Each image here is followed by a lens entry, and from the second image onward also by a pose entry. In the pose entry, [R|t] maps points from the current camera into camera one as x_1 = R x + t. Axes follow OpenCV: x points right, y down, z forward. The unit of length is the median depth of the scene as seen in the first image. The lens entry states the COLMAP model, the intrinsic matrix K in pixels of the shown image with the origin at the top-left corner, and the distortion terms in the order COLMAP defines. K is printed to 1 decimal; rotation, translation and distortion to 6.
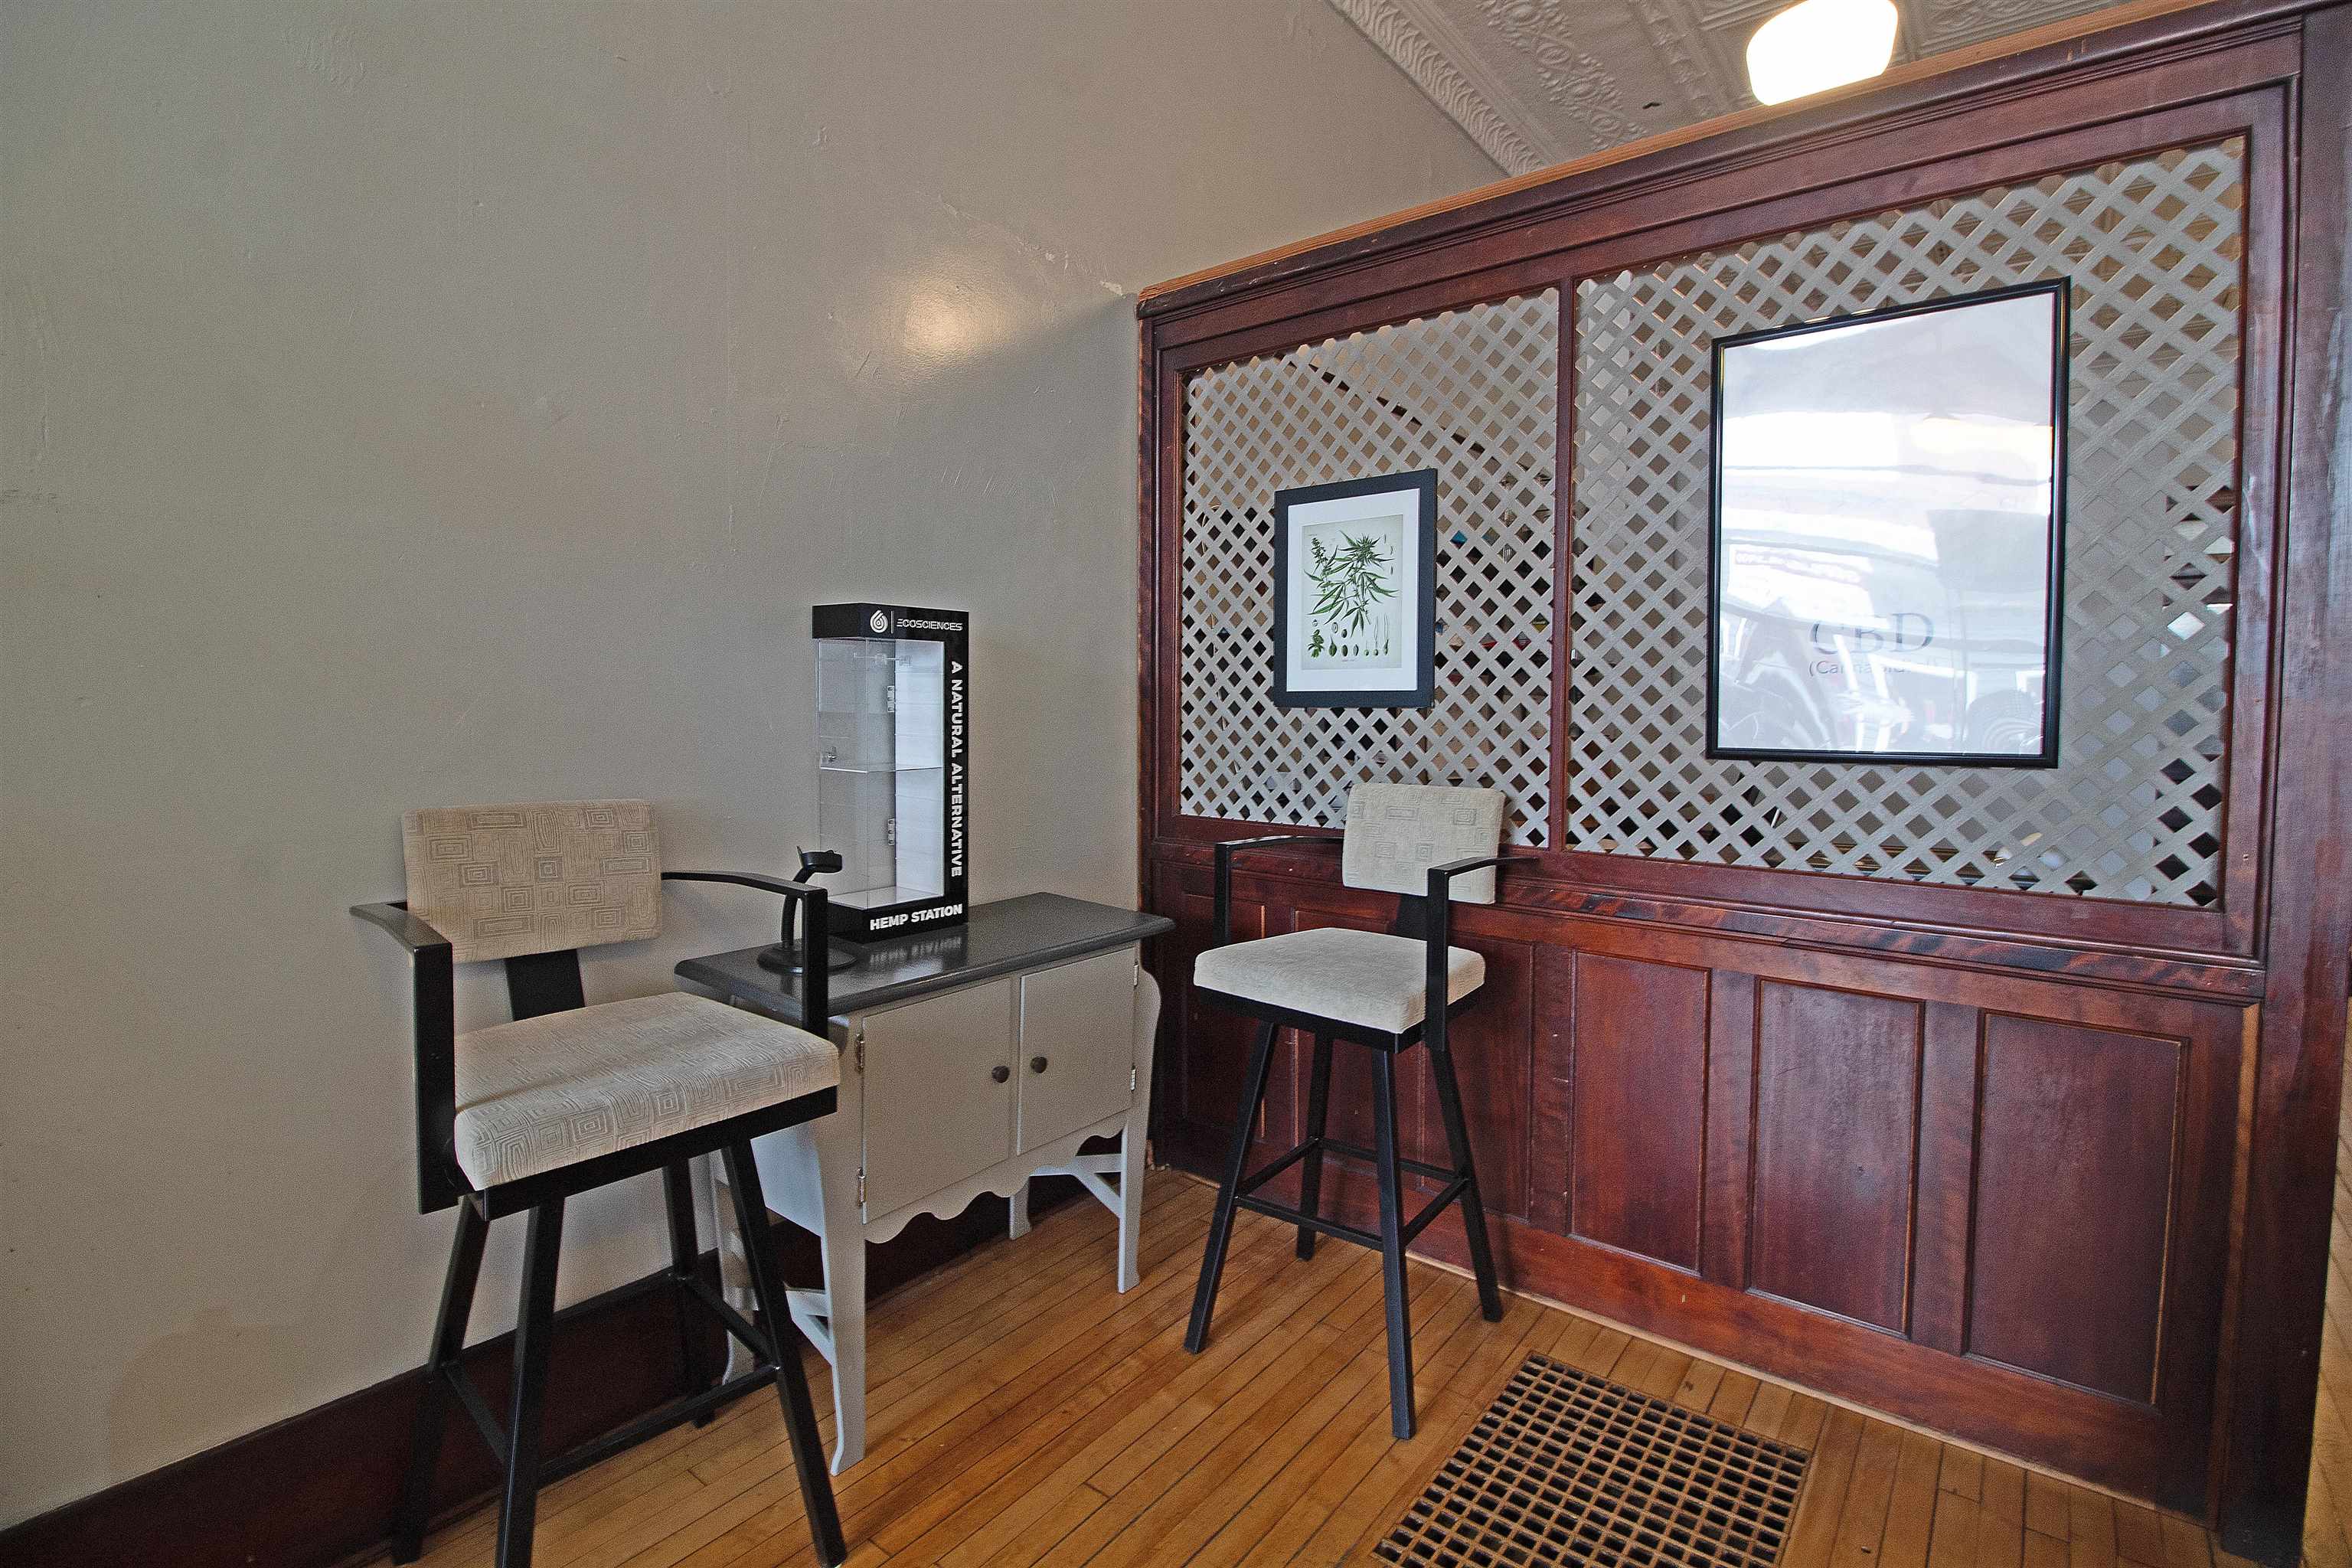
lens RADIAL K [[1087.6, 0, 1178.2], [0, 1087.6, 768.4], [0, 0, 1]] dist [-0.017456, -0.001774]
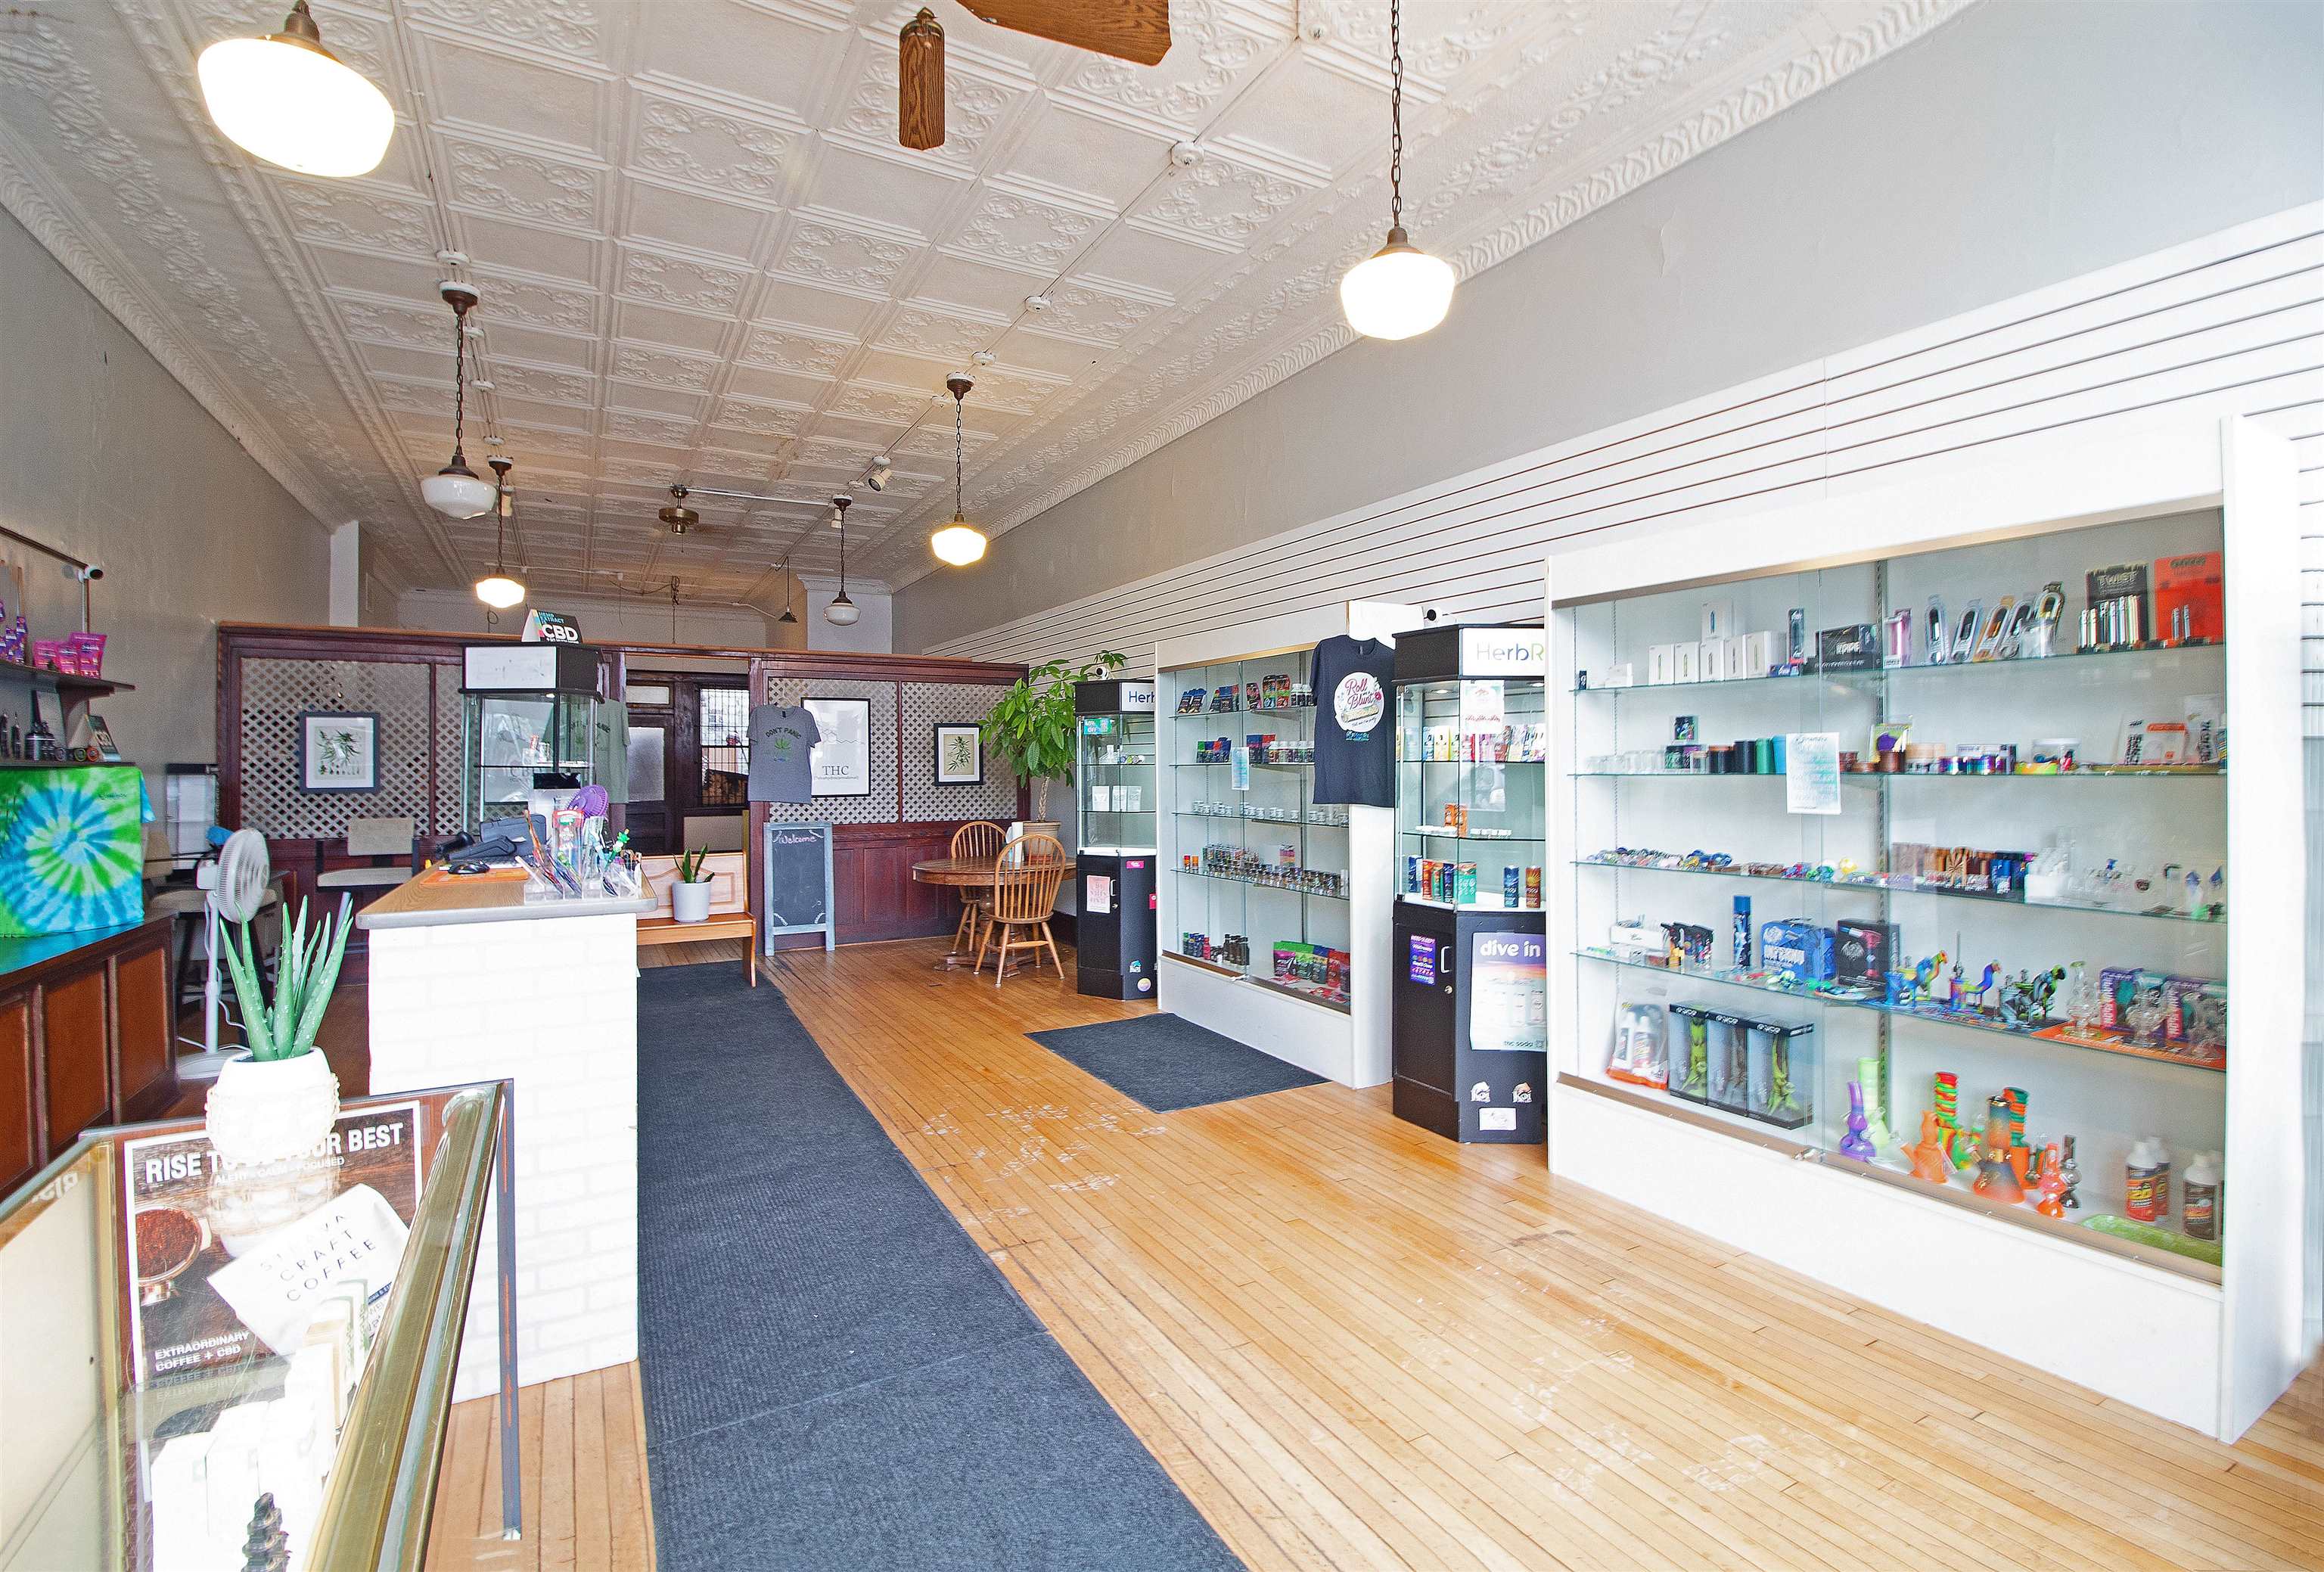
lens RADIAL K [[1069.8, 0, 1165.5], [0, 1069.8, 768.1], [0, 0, 1]] dist [-0.004410, -0.000554]
pose [[0.362554, -0.015082, 0.931841, -1.673163], [0.055860, 0.998423, -0.005574, 0.012994], [-0.930287, 0.054074, 0.362824, -2.014318]]
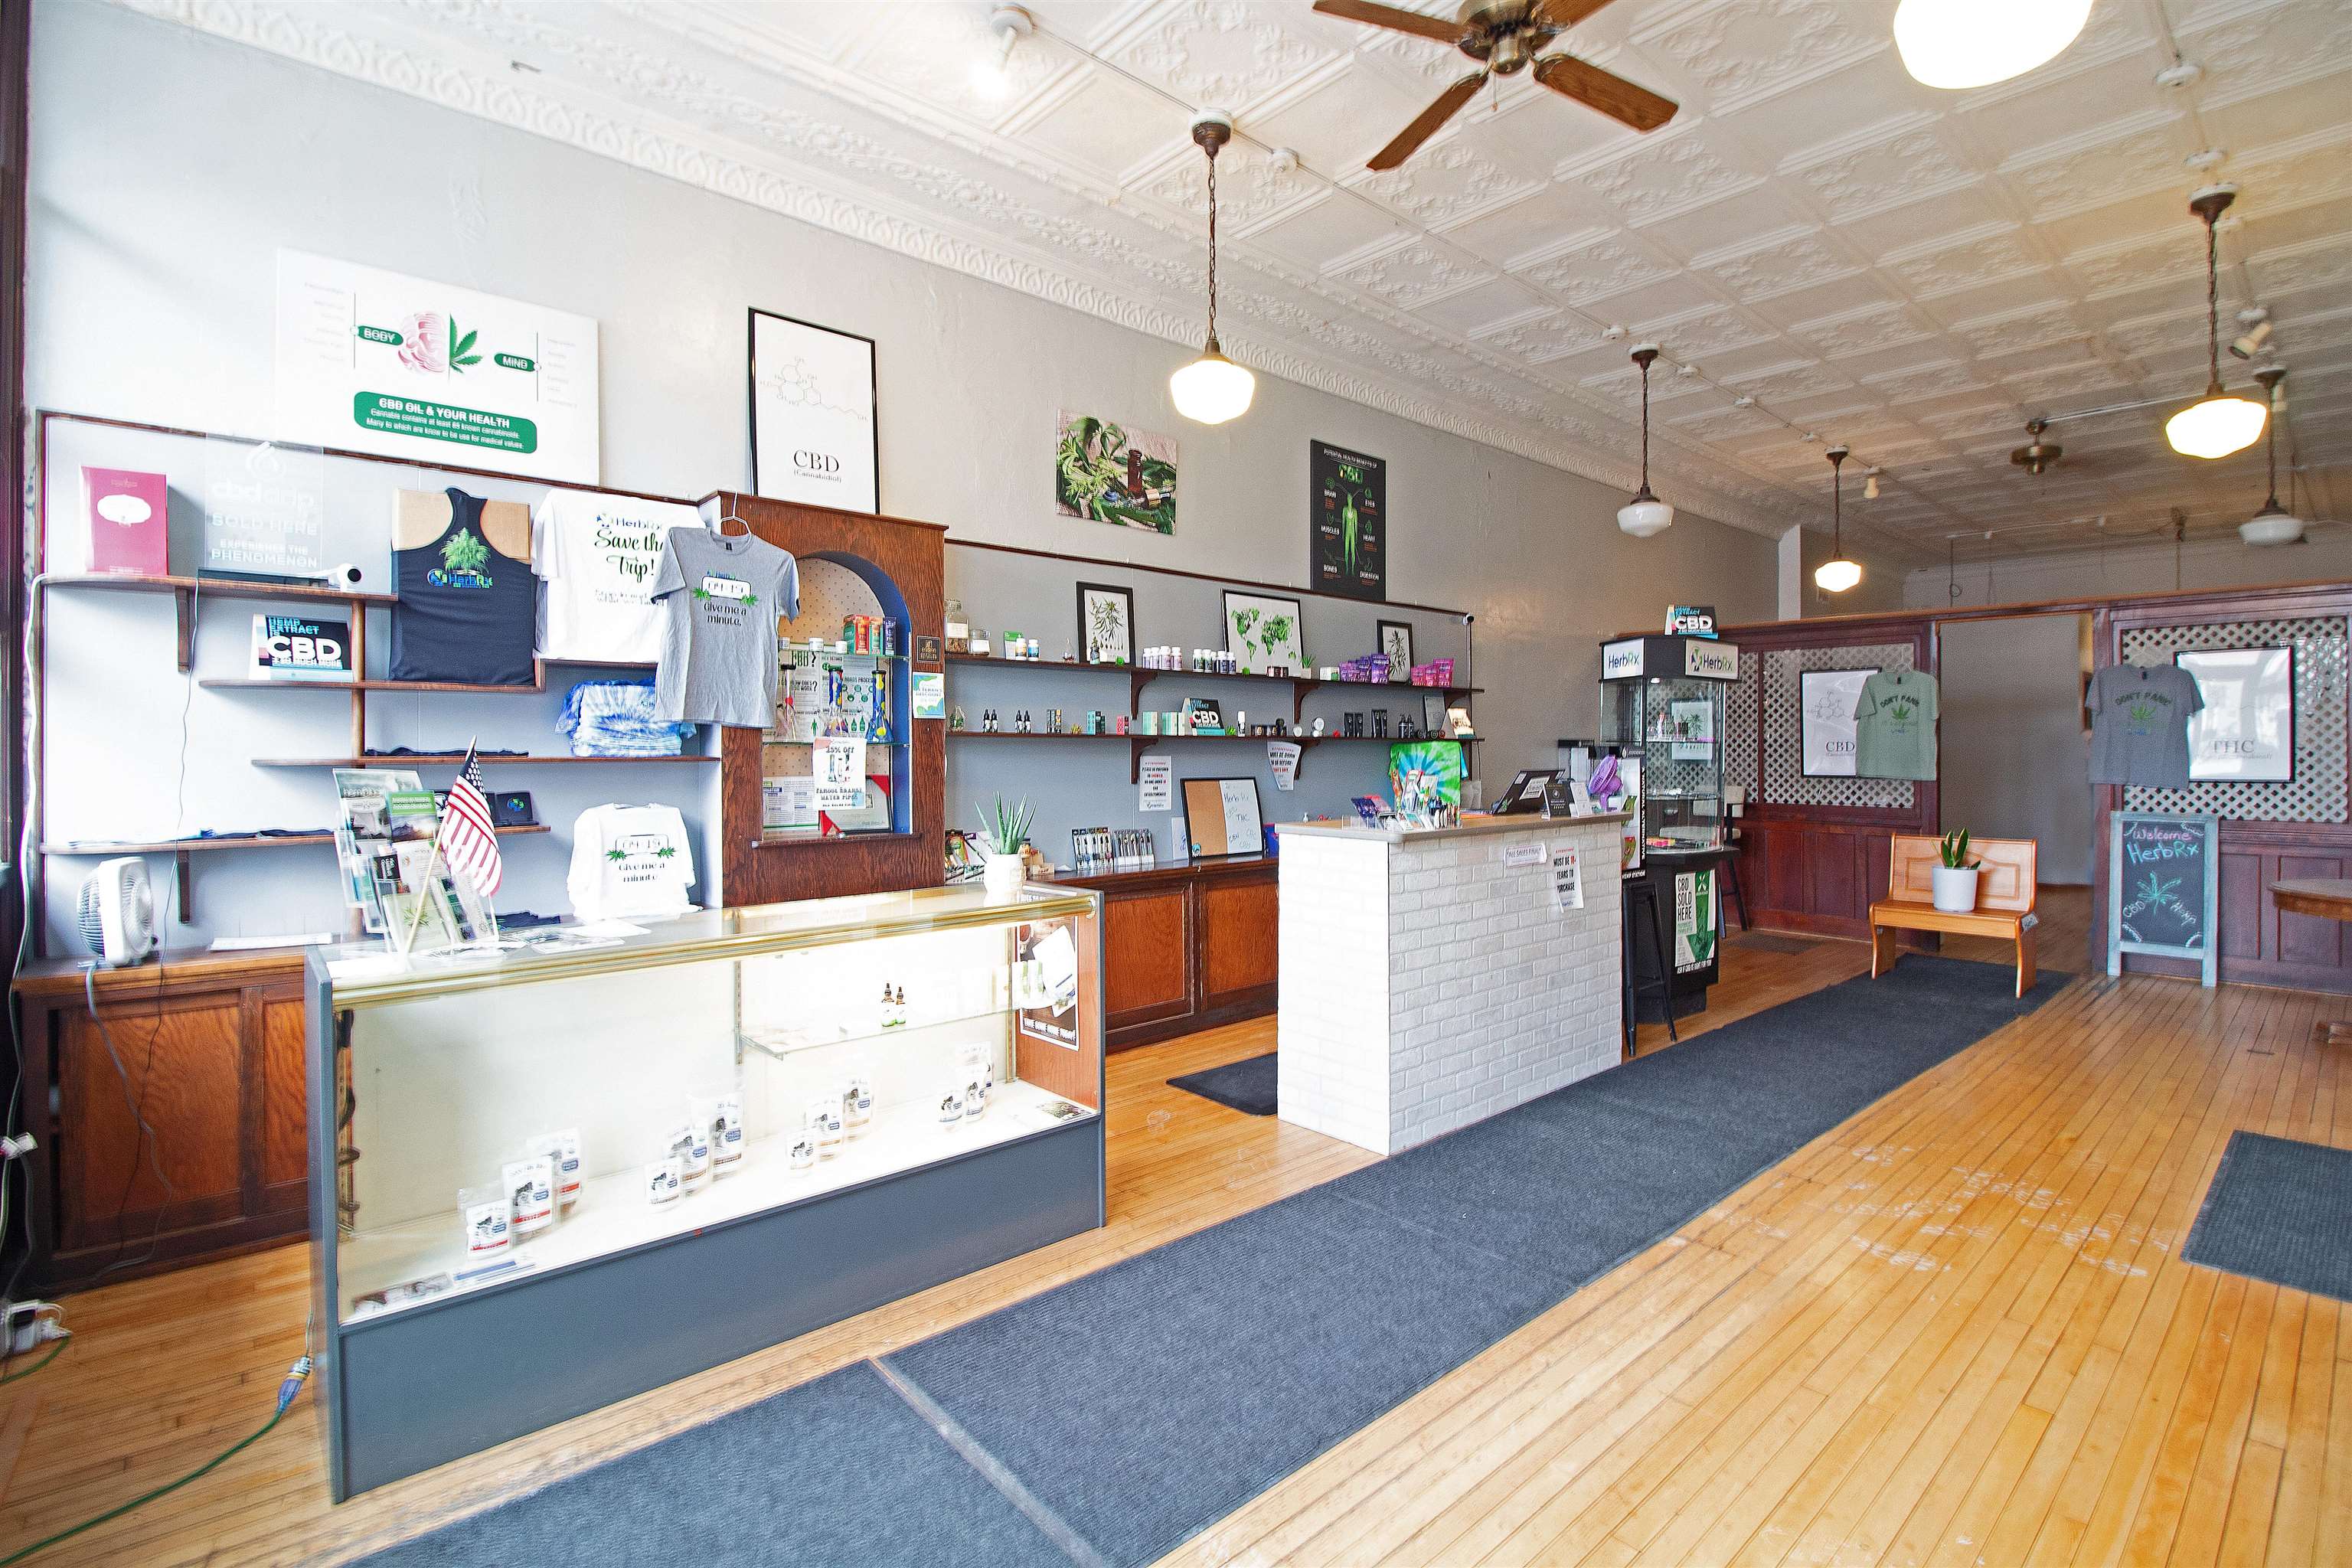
lens RADIAL K [[1087.6, 0, 1176.0], [0, 1087.6, 767.8], [0, 0, 1]] dist [-0.017456, -0.001774]
pose [[0.987140, -0.010196, -0.159535, -0.933458], [0.004897, 0.999424, -0.033572, 0.065011], [0.159785, 0.032358, 0.986621, -2.685428]]
